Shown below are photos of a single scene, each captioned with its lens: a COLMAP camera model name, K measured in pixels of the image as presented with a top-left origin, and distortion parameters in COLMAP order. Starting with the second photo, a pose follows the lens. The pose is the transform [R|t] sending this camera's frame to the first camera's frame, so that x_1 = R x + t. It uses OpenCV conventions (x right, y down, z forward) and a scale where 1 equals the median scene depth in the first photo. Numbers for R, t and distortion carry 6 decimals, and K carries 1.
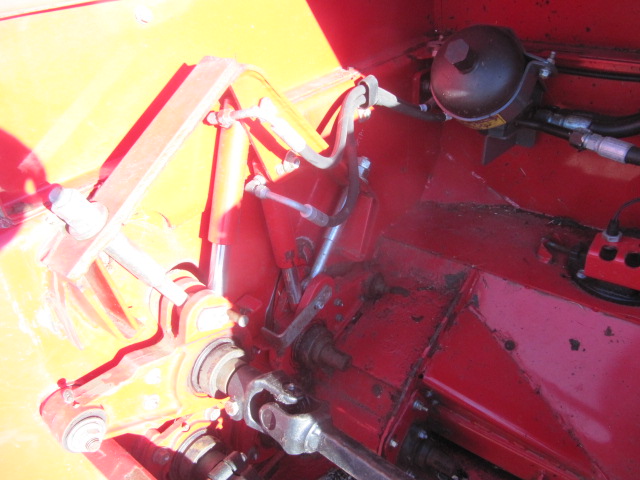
lens RADIAL K [[527.6, 0, 319.2], [0, 527.6, 241.8], [0, 0, 1]] dist [-0.051317, 0.018021]
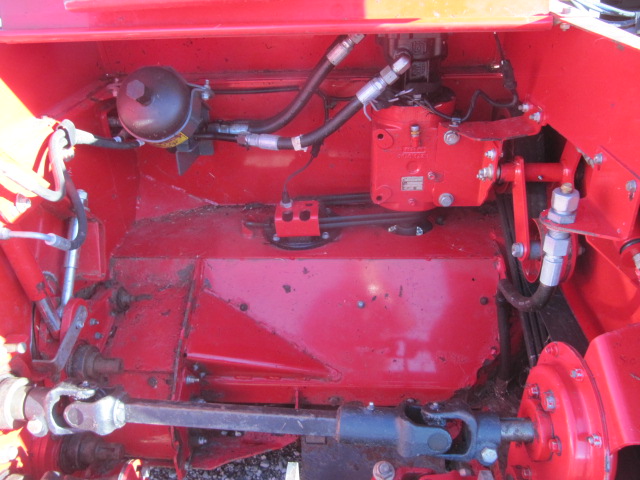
lens RADIAL K [[527.6, 0, 316.5], [0, 527.6, 239.3], [0, 0, 1]] dist [-0.051317, 0.018021]
pose [[0.820070, -0.266271, 0.506541, -0.100395], [0.296946, 0.954661, 0.021088, 0.073294], [-0.489191, 0.133121, 0.861958, -0.221990]]
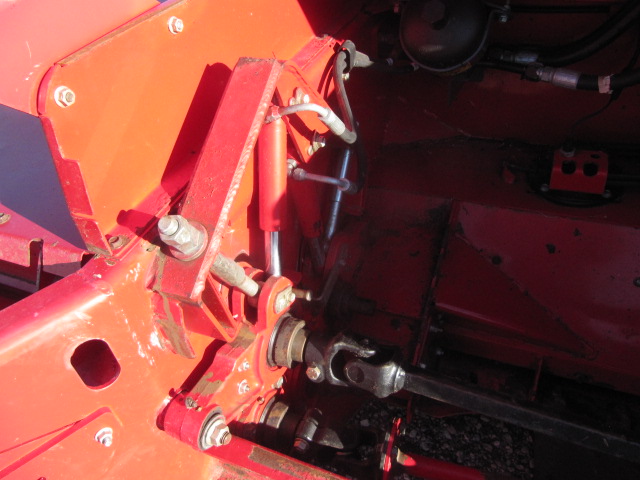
lens RADIAL K [[527.6, 0, 316.0], [0, 527.6, 238.8], [0, 0, 1]] dist [-0.051317, 0.018021]
pose [[0.961239, -0.208656, 0.180227, -0.237915], [0.186019, 0.973273, 0.134669, -0.085305], [-0.203510, -0.095924, 0.974362, -0.046716]]
